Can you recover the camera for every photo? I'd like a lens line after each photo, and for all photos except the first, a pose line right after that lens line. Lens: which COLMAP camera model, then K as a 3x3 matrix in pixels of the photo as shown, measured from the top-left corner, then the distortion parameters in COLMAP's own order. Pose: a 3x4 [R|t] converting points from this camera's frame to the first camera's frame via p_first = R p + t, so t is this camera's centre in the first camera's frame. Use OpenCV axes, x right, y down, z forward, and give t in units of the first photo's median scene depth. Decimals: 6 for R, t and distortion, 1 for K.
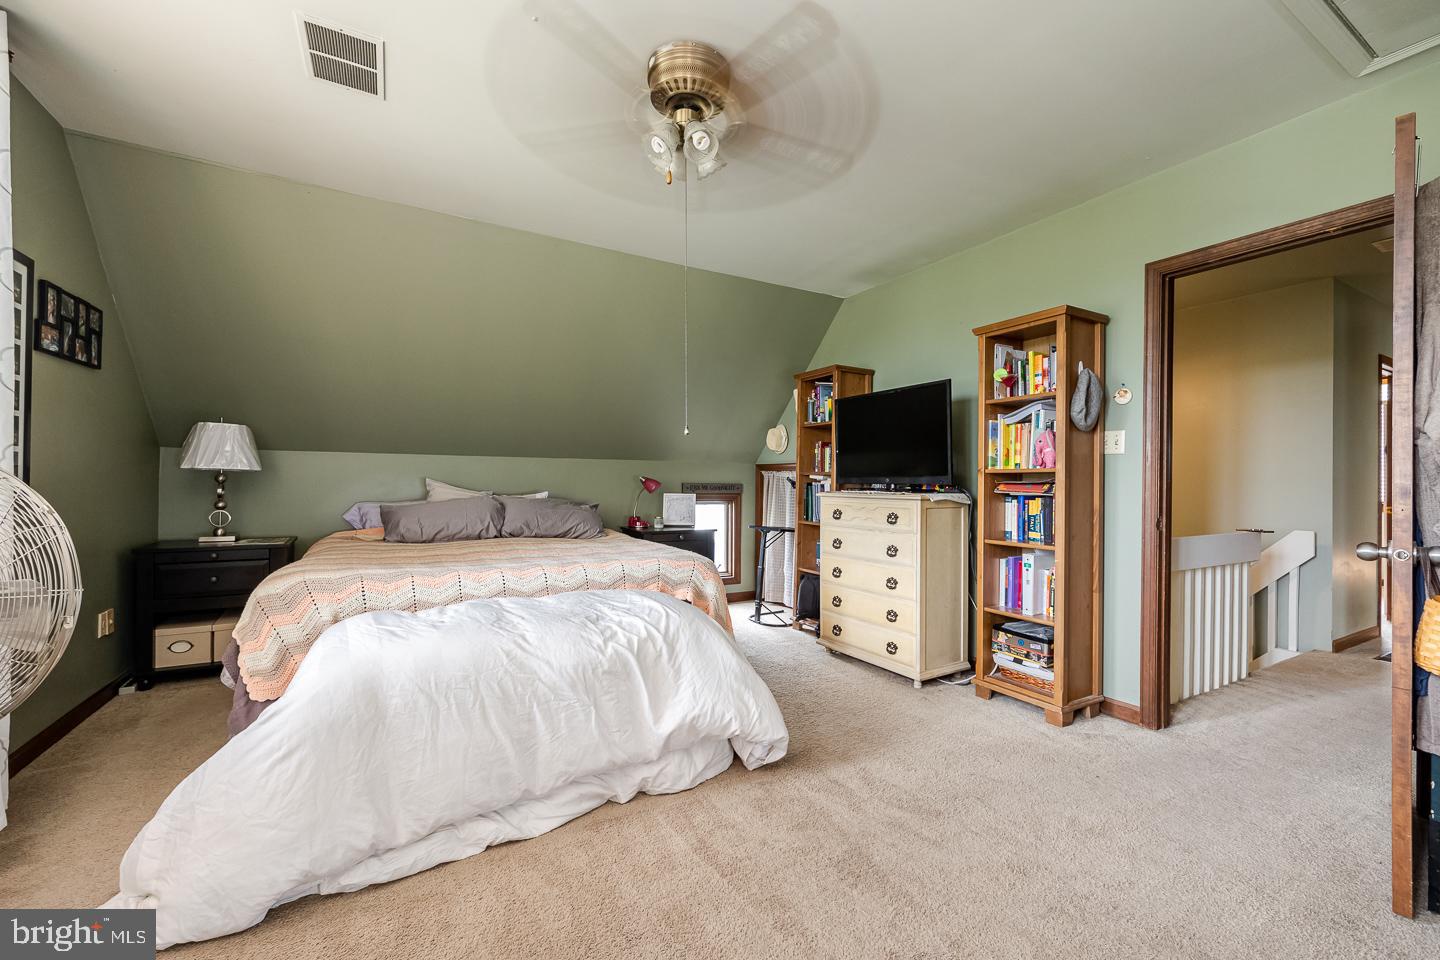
lens RADIAL K [[586.6, 0, 716.2], [0, 586.6, 483.0], [0, 0, 1]] dist [-0.003263, -0.000753]
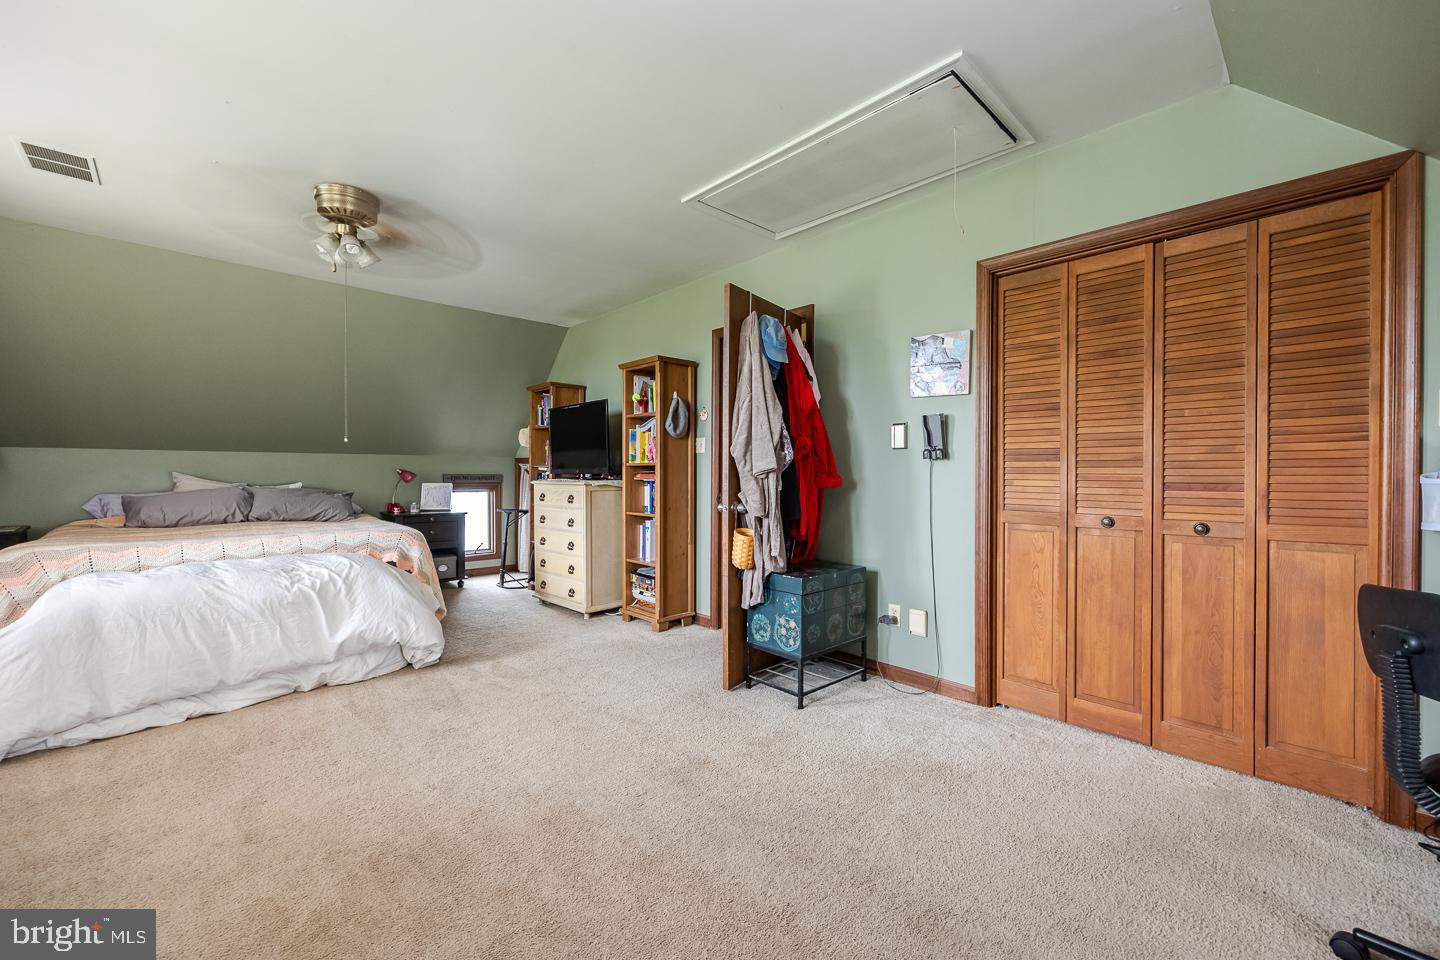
lens RADIAL K [[586.6, 0, 727.6], [0, 586.6, 483.1], [0, 0, 1]] dist [-0.003263, -0.000753]
pose [[0.969846, -0.011088, 0.243468, 0.385783], [0.006951, 0.999817, 0.017847, 0.002088], [-0.243621, -0.015616, 0.969745, -0.507575]]
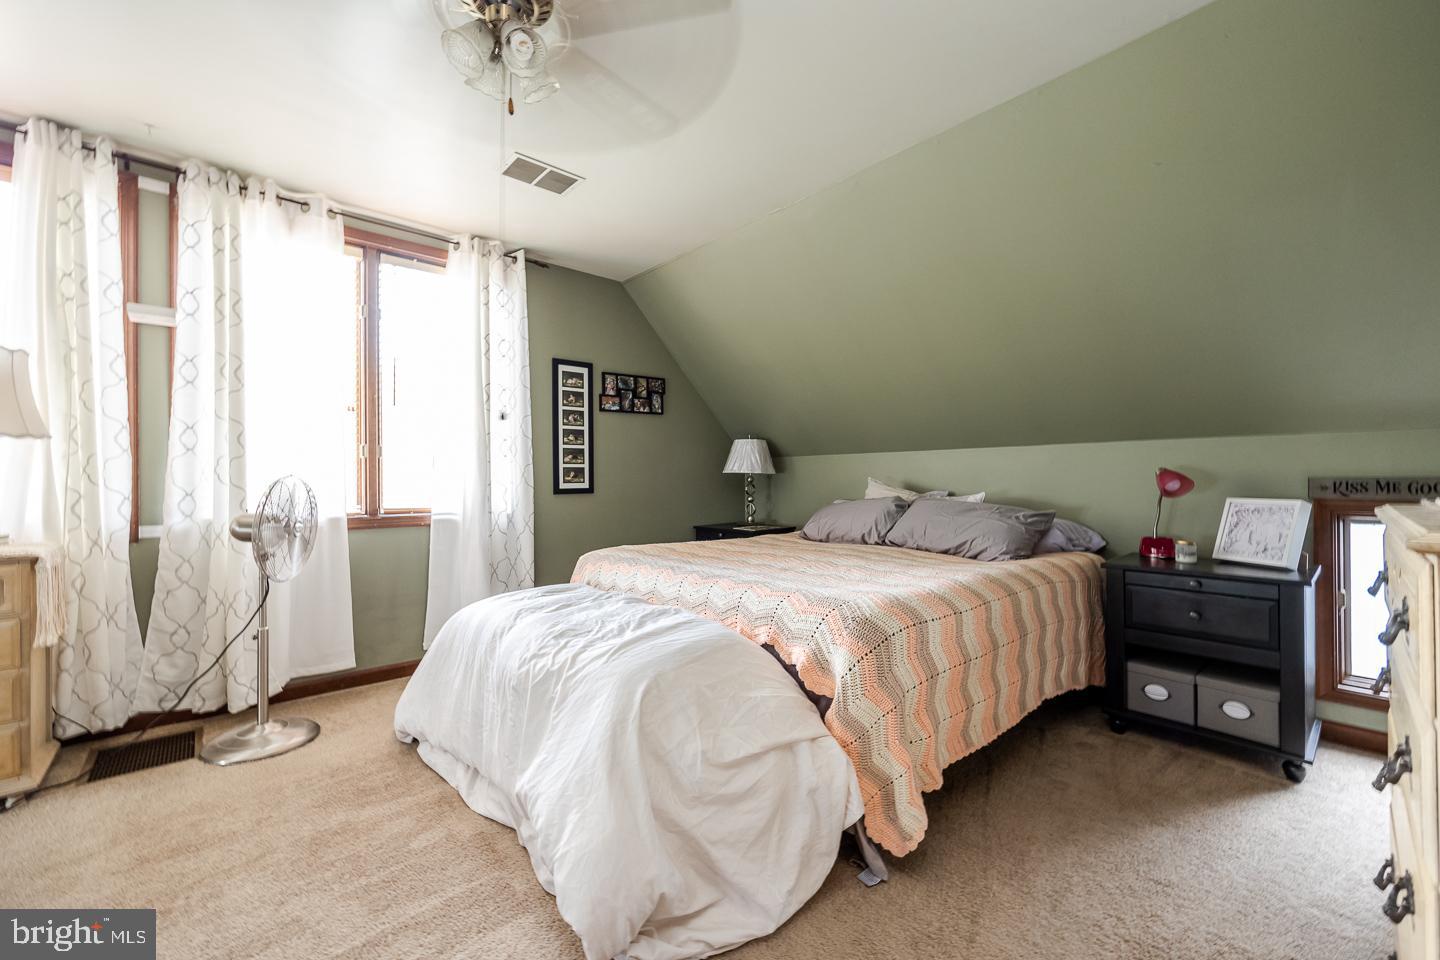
lens RADIAL K [[586.6, 0, 763.9], [0, 586.6, 475.0], [0, 0, 1]] dist [-0.003263, -0.000753]
pose [[0.226810, -0.015862, -0.973810, 0.595425], [0.005764, 0.999872, -0.014944, 0.002406], [0.973922, -0.002223, 0.226872, 0.872692]]
